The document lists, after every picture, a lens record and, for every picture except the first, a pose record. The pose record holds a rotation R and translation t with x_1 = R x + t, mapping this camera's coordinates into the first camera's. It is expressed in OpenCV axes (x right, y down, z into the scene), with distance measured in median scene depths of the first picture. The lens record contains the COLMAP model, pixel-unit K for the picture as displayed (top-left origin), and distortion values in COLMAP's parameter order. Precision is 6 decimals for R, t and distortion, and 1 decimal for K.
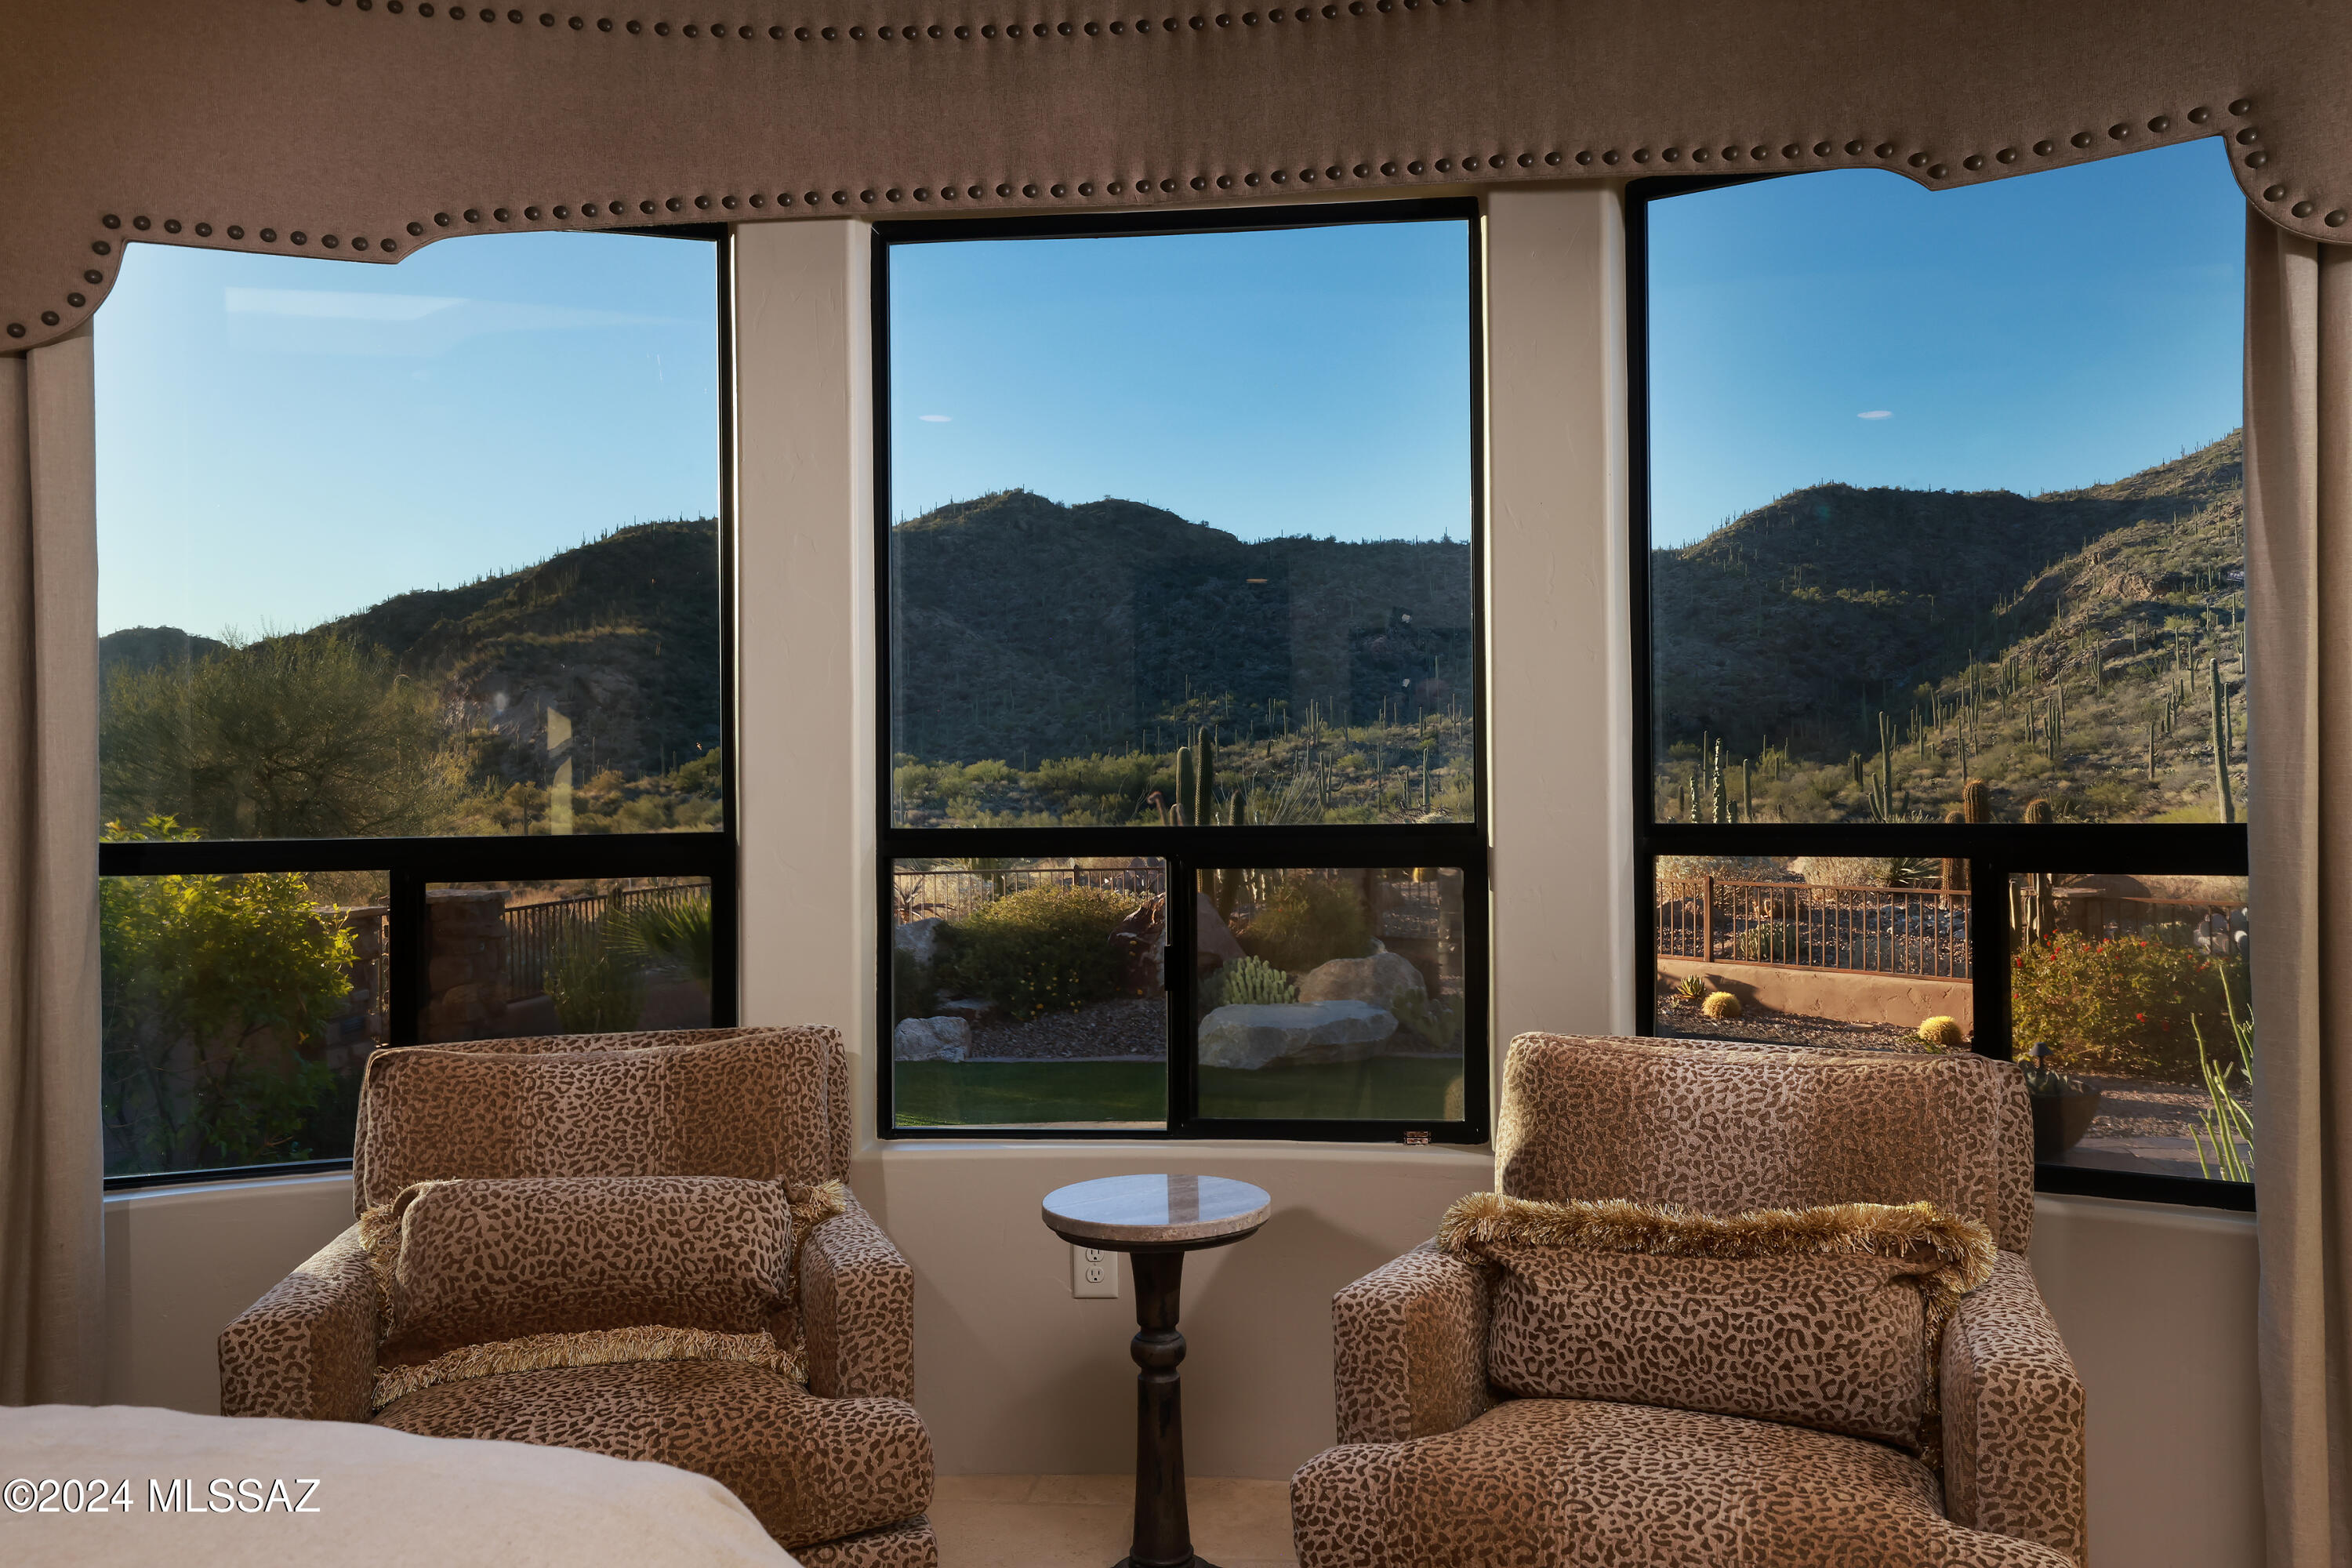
lens RADIAL K [[1744.0, 0, 1188.2], [0, 1744.0, 775.8], [0, 0, 1]] dist [0.006251, 0.012694]
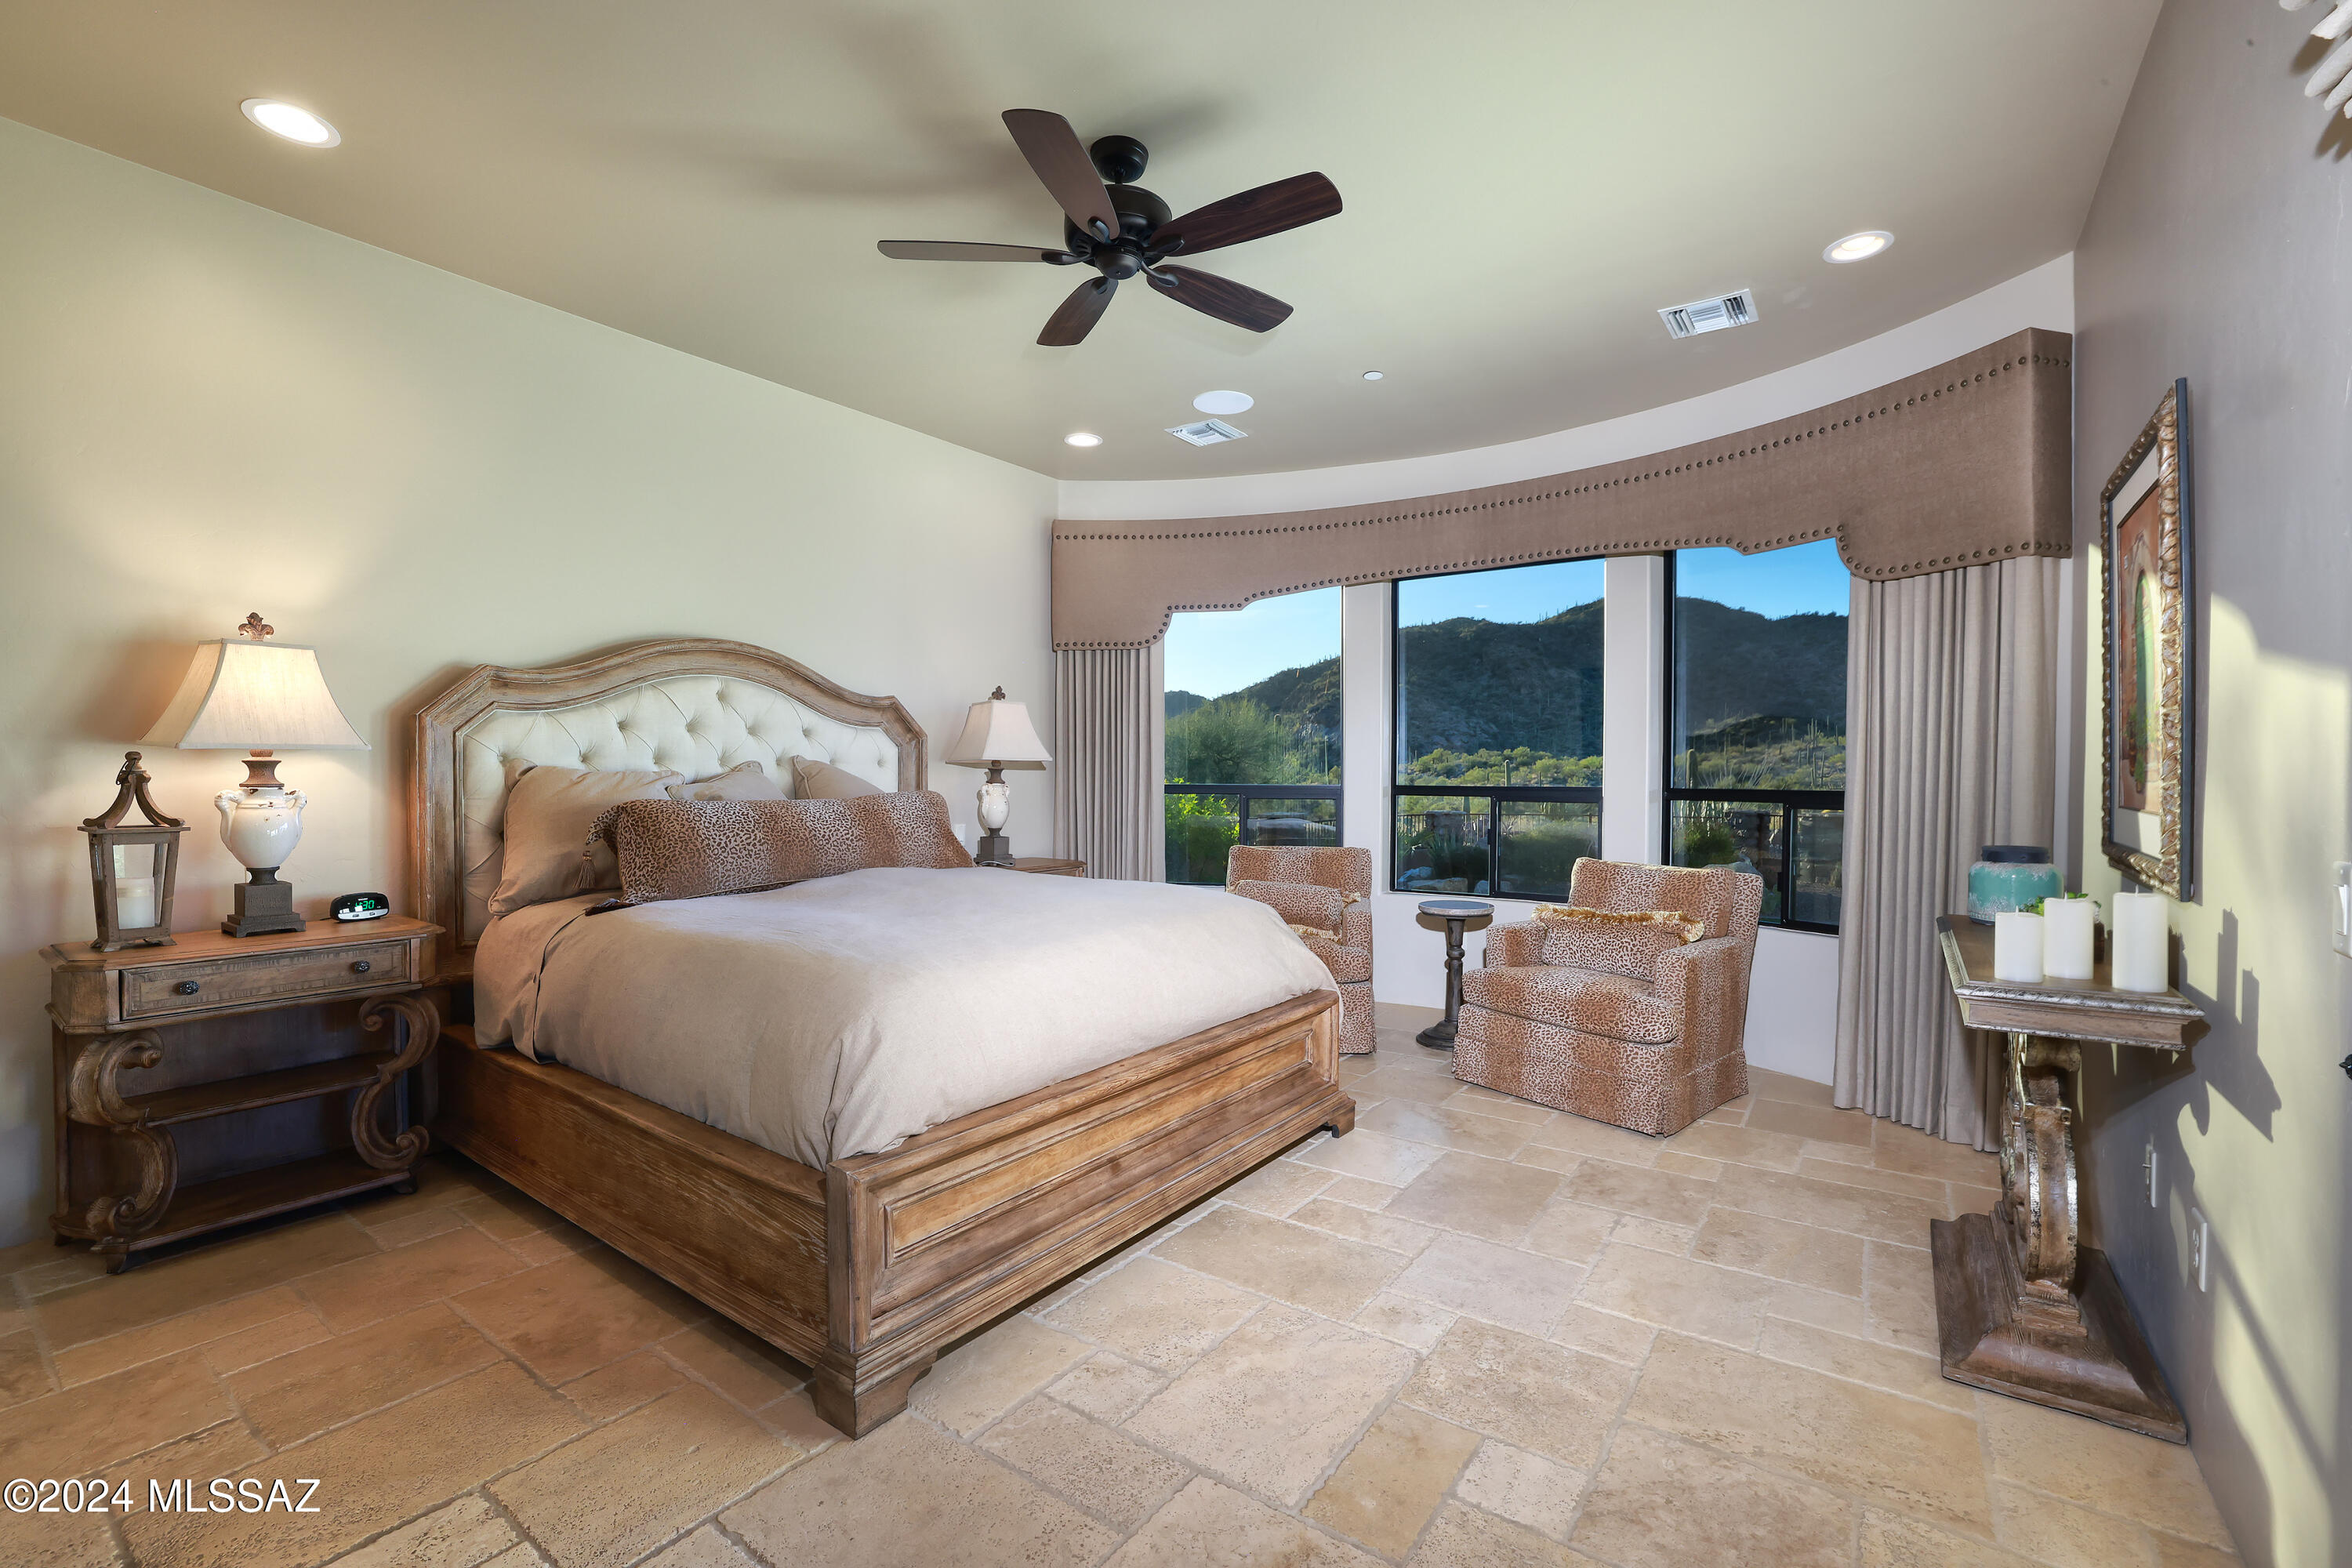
lens RADIAL K [[1013.1, 0, 1198.6], [0, 1013.1, 773.3], [0, 0, 1]] dist [-0.025955, 0.007773]
pose [[0.872211, 0.014892, -0.488903, 0.377430], [-0.010032, 0.999871, 0.012558, -0.006949], [0.489027, -0.006048, 0.872248, -0.645802]]
